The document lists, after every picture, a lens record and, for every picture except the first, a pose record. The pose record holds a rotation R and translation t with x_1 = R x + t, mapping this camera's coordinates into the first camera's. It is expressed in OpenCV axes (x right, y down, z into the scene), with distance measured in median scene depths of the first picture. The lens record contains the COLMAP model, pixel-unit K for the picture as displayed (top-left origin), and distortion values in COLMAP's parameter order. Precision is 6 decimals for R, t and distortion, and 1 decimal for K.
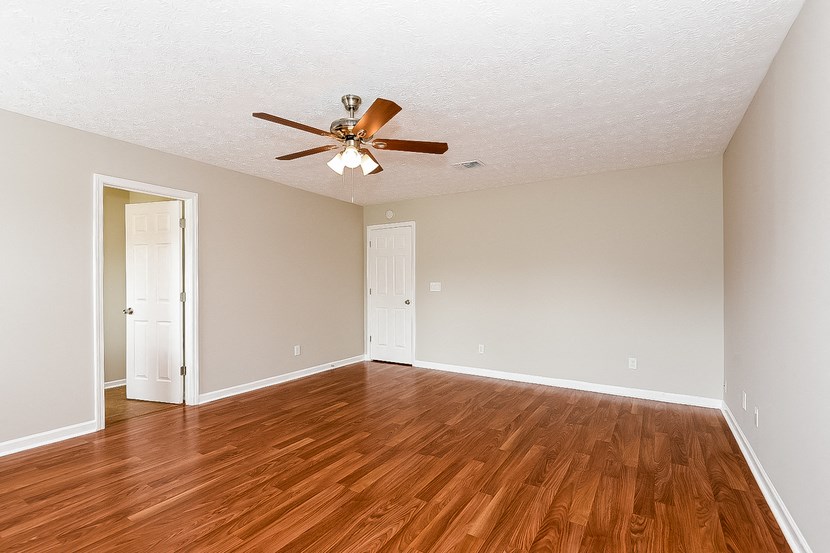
lens RADIAL K [[377.8, 0, 412.1], [0, 377.8, 283.8], [0, 0, 1]] dist [-0.001341, -0.000164]
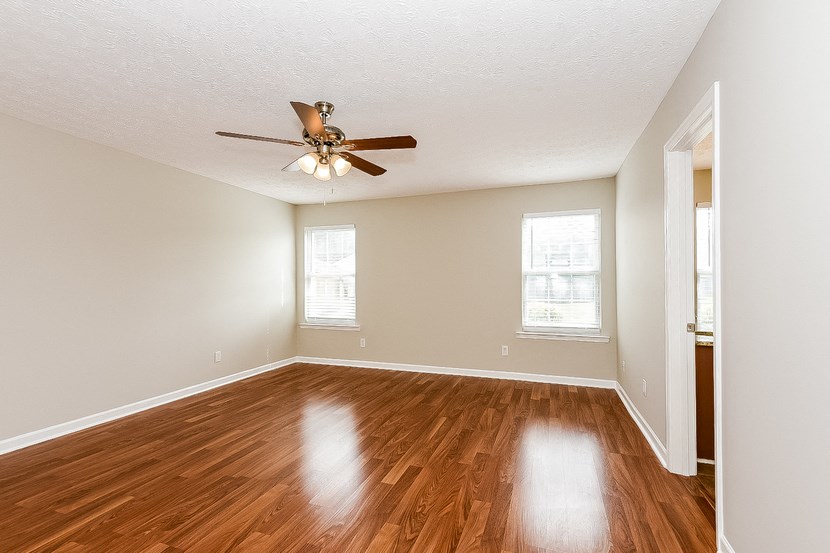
lens RADIAL K [[377.8, 0, 412.1], [0, 377.8, 283.8], [0, 0, 1]] dist [-0.001341, -0.000164]
pose [[-0.977725, 0.000471, -0.209890, -0.188517], [0.001257, 0.999993, -0.003612, 0.005606], [0.209887, -0.003795, -0.977718, 2.177339]]
